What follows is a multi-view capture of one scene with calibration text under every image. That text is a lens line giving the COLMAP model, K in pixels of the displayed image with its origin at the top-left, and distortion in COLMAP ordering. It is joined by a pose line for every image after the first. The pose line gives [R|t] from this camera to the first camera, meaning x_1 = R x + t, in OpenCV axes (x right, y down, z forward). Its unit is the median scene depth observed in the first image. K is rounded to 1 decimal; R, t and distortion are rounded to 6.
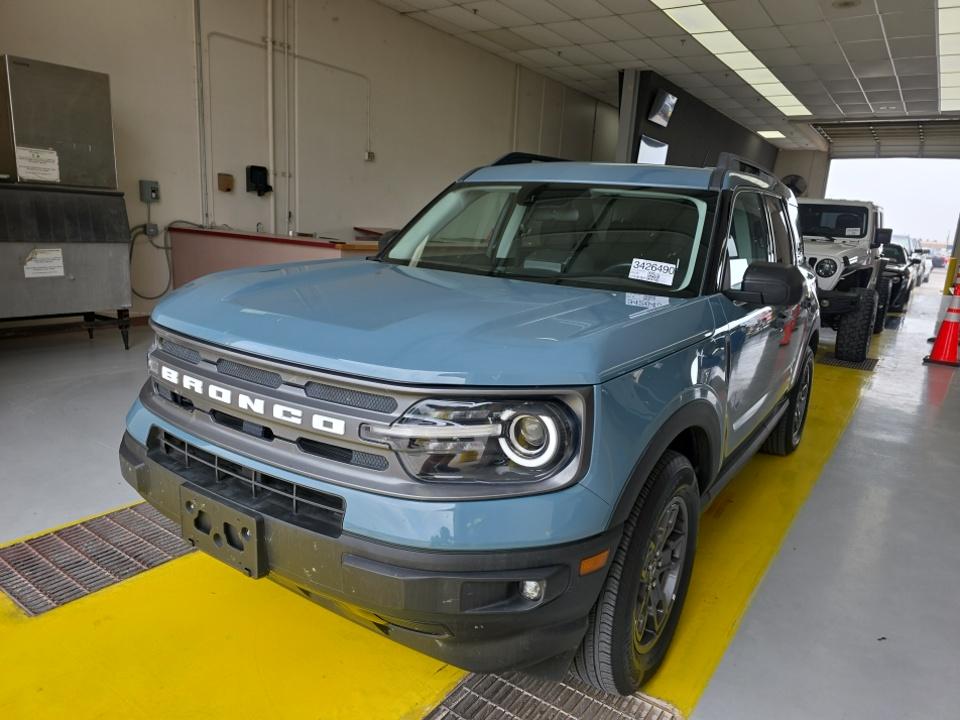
lens RADIAL K [[668.9, 0, 480.0], [0, 668.9, 360.0], [0, 0, 1]] dist [-0.000662, -0.002985]
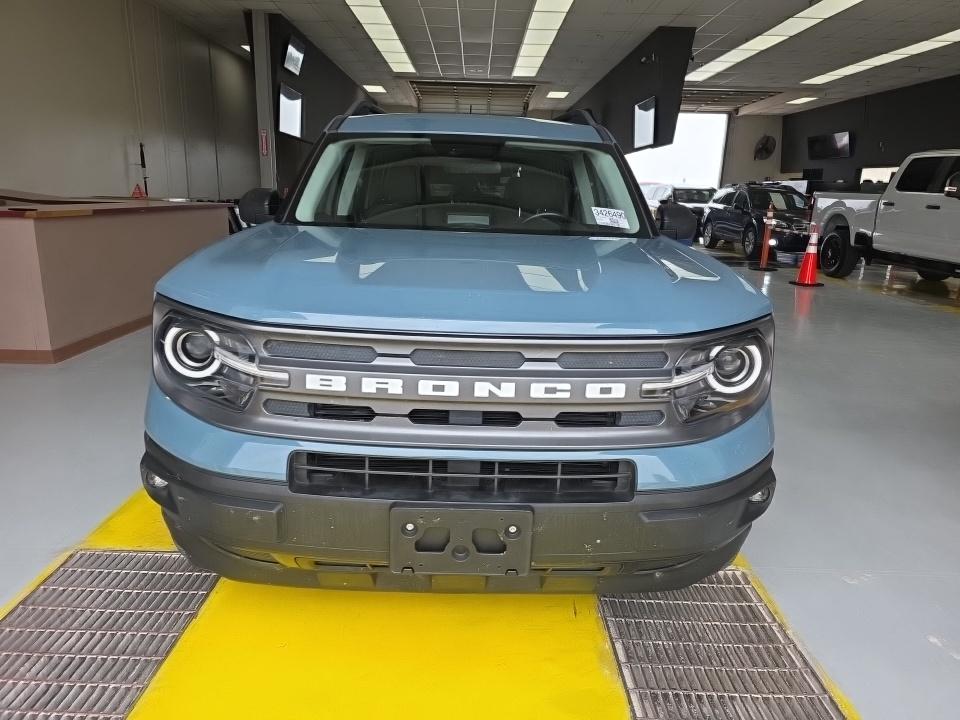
lens RADIAL K [[646.9, 0, 480.0], [0, 646.9, 360.0], [0, 0, 1]] dist [0.051294, -0.044680]
pose [[0.820952, -0.174060, 0.543821, -0.717307], [0.132780, 0.984491, 0.114661, -0.065087], [-0.555344, -0.021922, 0.831331, 0.262386]]
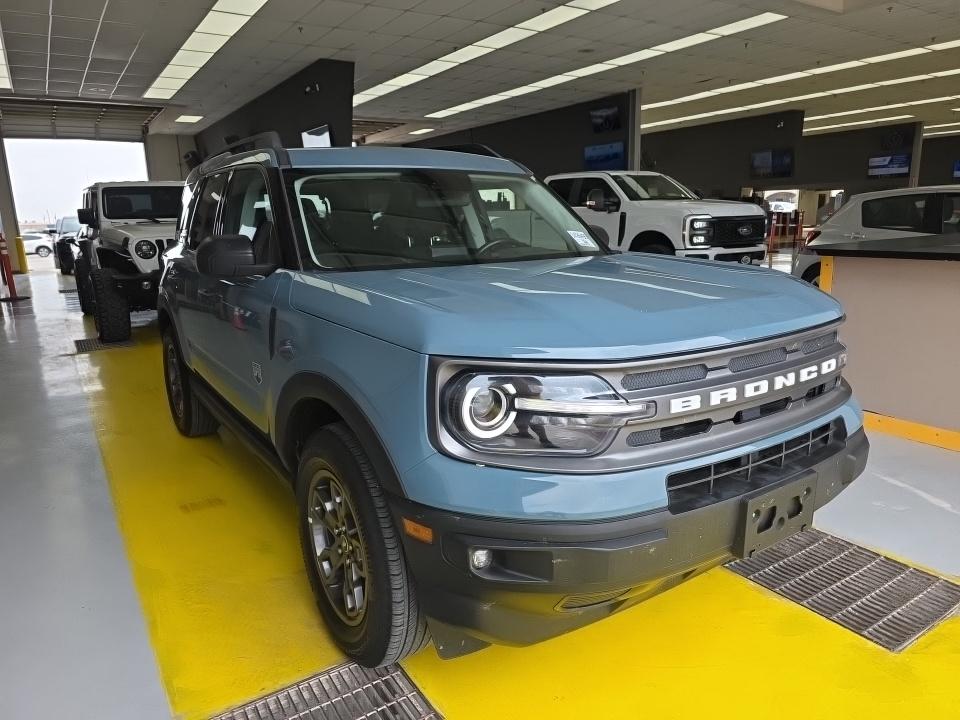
lens RADIAL K [[646.9, 0, 480.0], [0, 646.9, 360.0], [0, 0, 1]] dist [0.051294, -0.044680]
pose [[0.376936, -0.265105, 0.887490, -1.259266], [0.236692, 0.953921, 0.184421, -0.238603], [-0.895487, 0.140547, 0.422315, 0.868803]]
